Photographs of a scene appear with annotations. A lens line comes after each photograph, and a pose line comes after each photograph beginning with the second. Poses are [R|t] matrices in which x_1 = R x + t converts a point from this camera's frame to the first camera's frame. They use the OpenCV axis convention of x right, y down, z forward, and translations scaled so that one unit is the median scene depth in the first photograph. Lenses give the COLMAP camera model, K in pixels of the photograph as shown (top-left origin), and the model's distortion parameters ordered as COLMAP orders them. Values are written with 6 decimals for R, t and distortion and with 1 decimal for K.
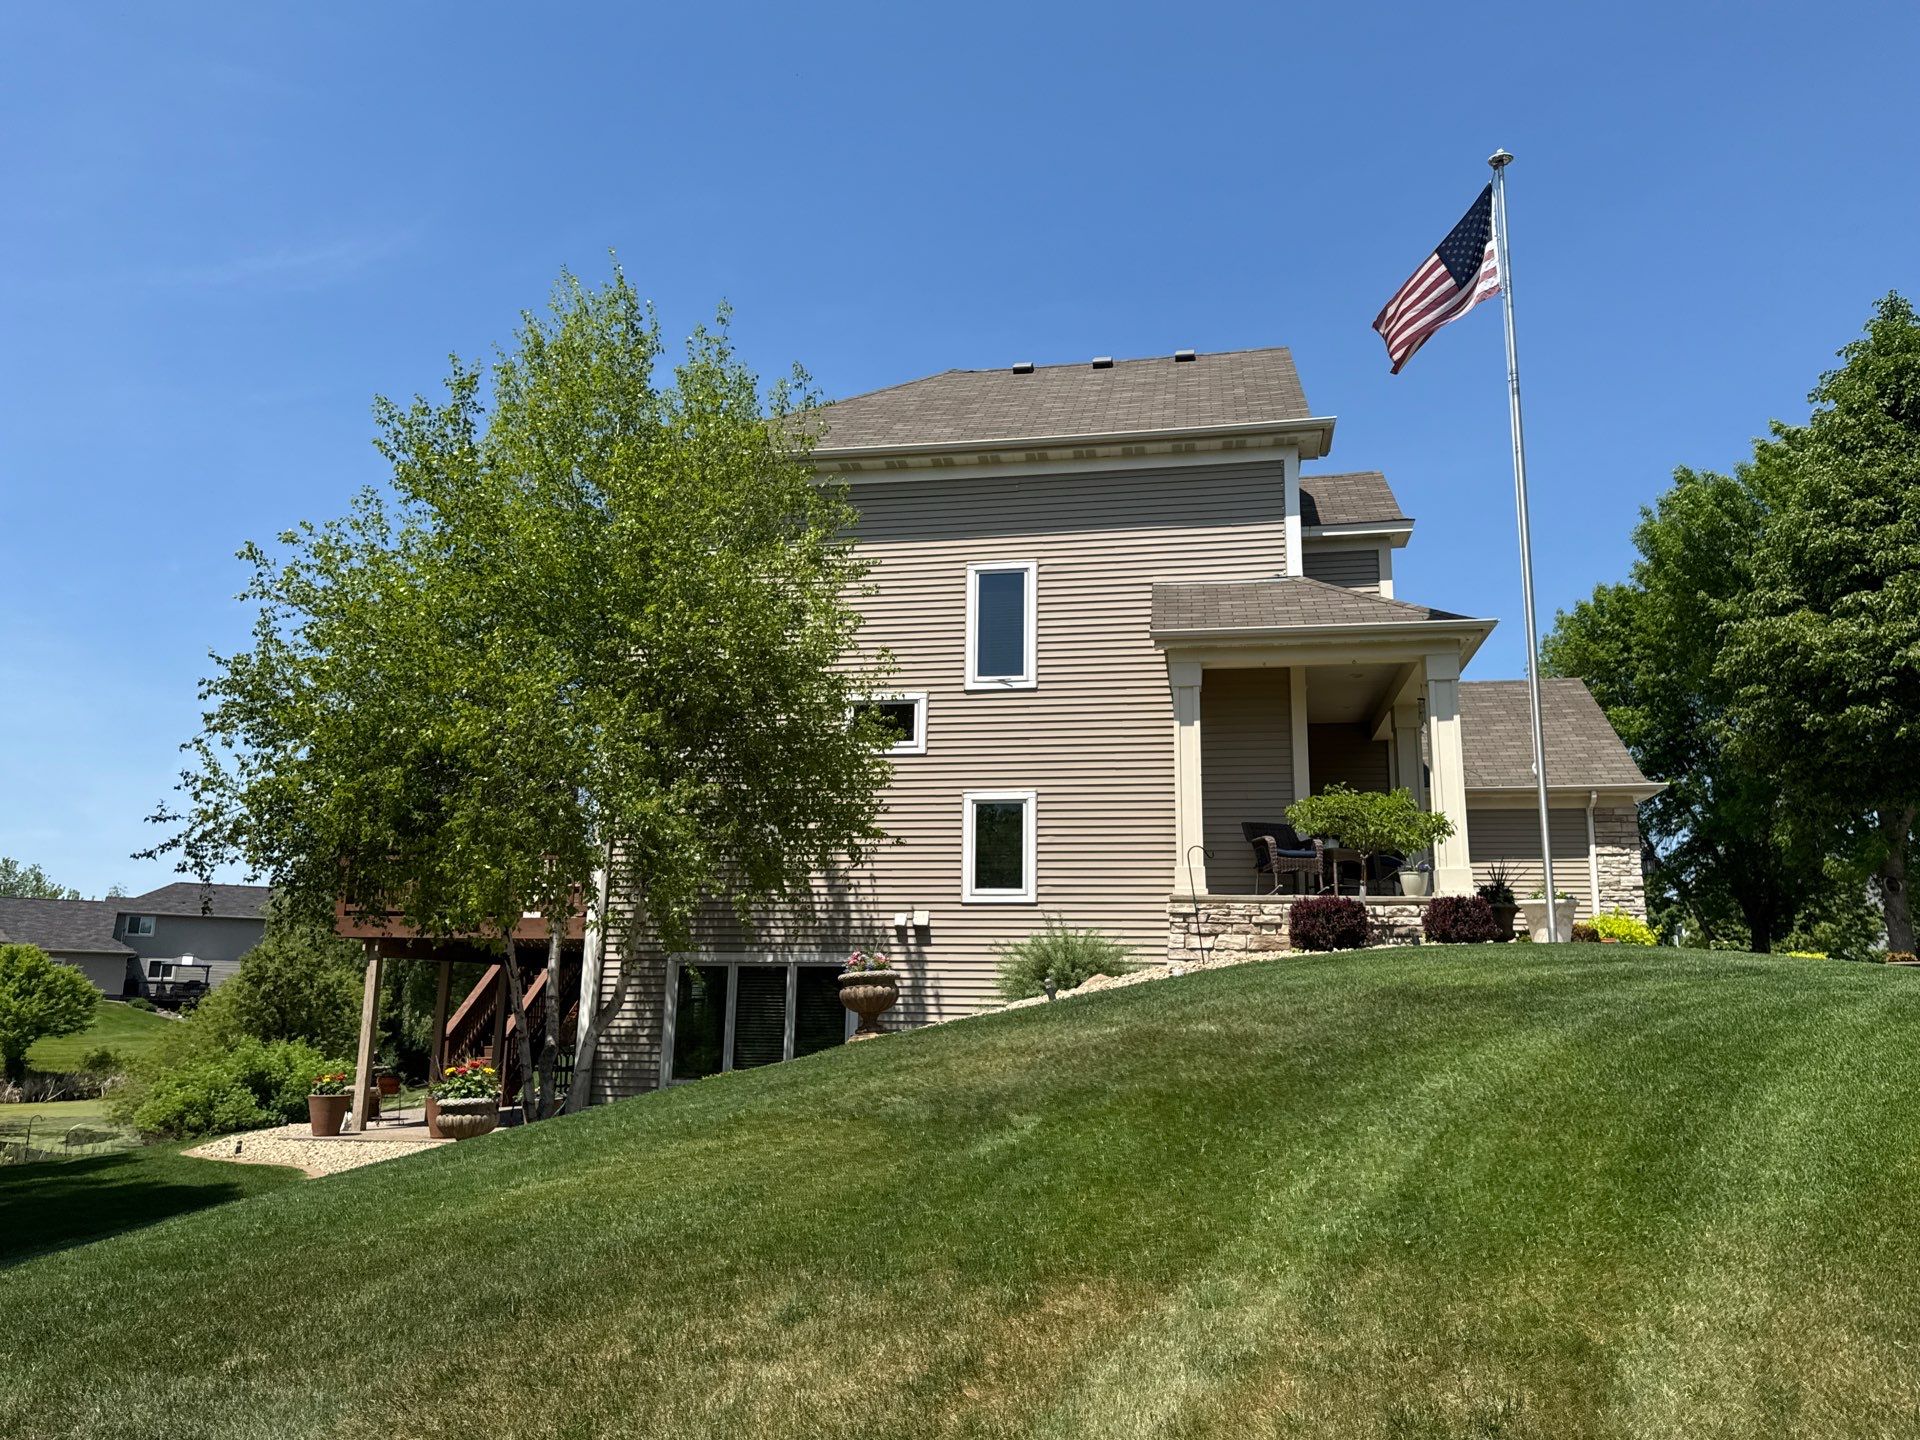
lens RADIAL K [[1325.4, 0, 956.8], [0, 1325.4, 743.4], [0, 0, 1]] dist [0.164147, -0.078395]
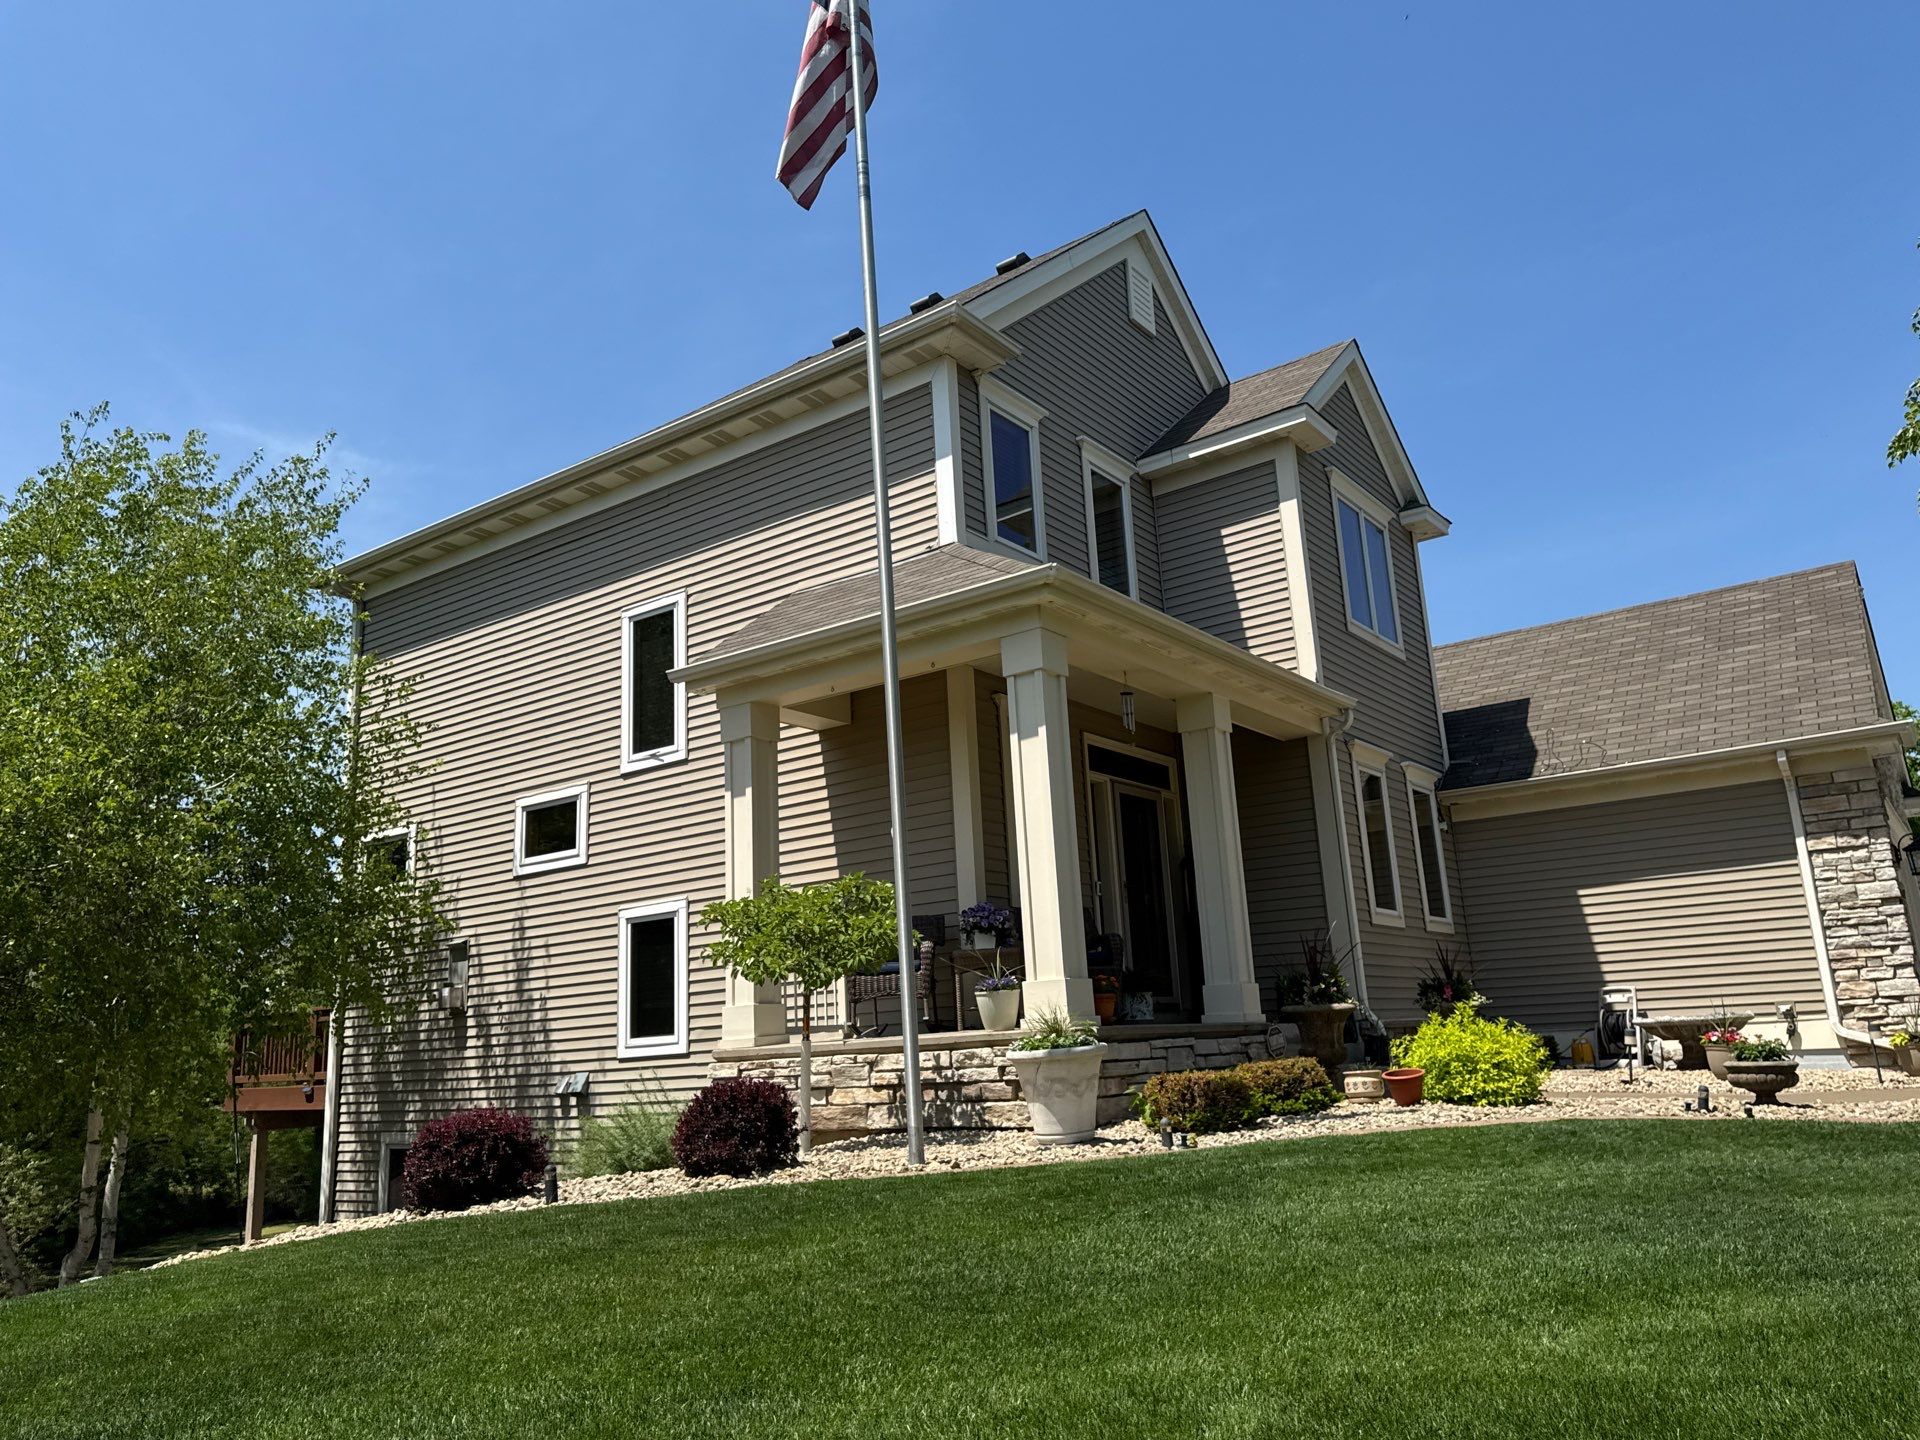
lens RADIAL K [[1357.1, 0, 957.3], [0, 1357.1, 718.6], [0, 0, 1]] dist [0.072704, -0.057602]
pose [[0.894680, -0.162733, -0.416012, 0.515166], [0.147971, 0.986670, -0.067731, 0.010191], [0.421488, -0.000961, 0.906833, 0.365255]]
